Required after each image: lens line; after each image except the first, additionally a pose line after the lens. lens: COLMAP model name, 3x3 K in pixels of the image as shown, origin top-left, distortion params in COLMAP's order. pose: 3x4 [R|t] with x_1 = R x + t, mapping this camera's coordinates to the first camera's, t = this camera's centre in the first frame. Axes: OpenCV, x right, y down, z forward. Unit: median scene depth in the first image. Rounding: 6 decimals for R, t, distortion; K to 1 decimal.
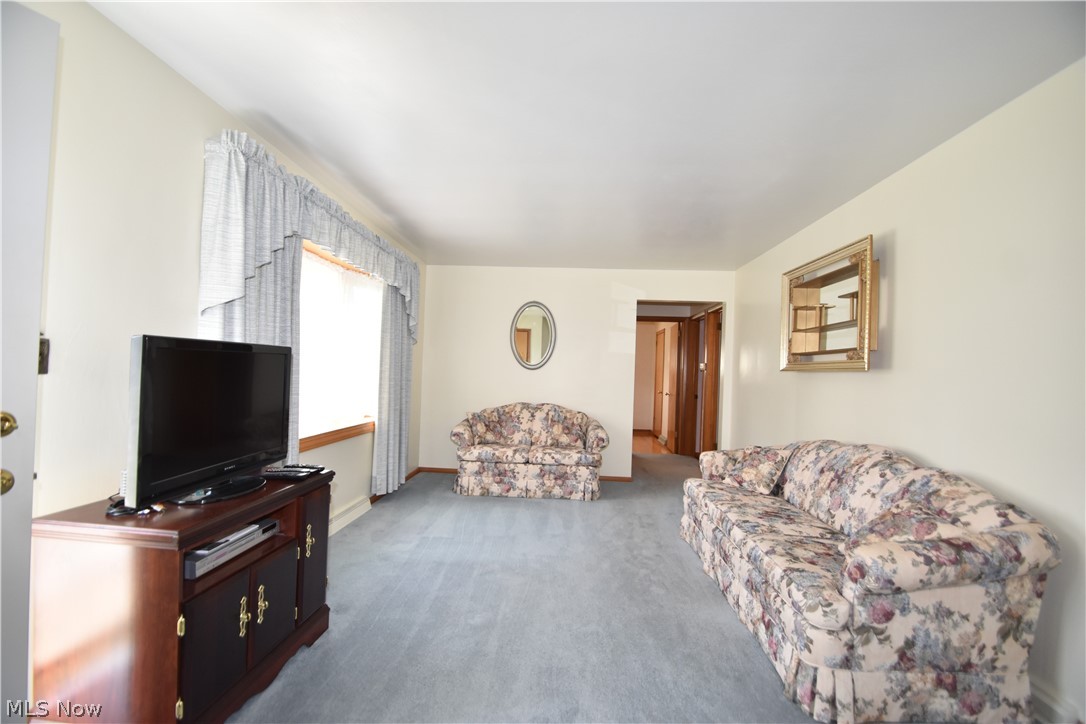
lens RADIAL K [[477.3, 0, 542.3], [0, 477.3, 365.8], [0, 0, 1]] dist [-0.013537, -0.000847]
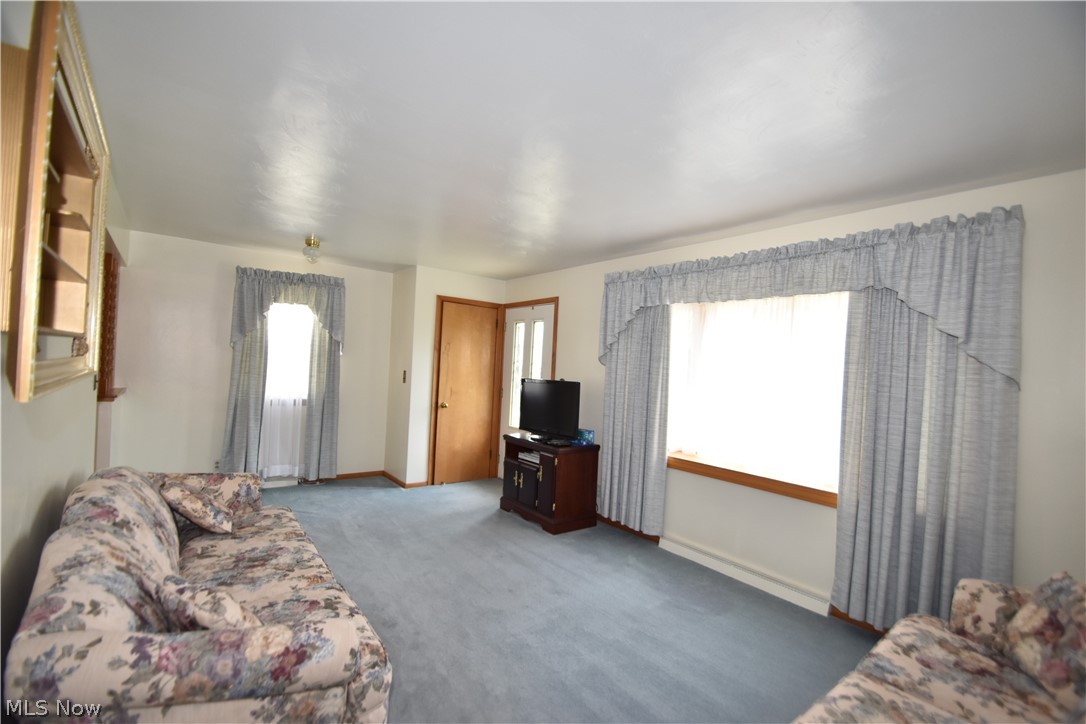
lens RADIAL K [[477.3, 0, 544.6], [0, 477.3, 365.8], [0, 0, 1]] dist [-0.013537, -0.000847]
pose [[-0.750649, -0.072520, -0.656710, 0.689053], [-0.068279, 0.997151, -0.032068, -0.028084], [0.657164, 0.020768, -0.753461, 1.968782]]
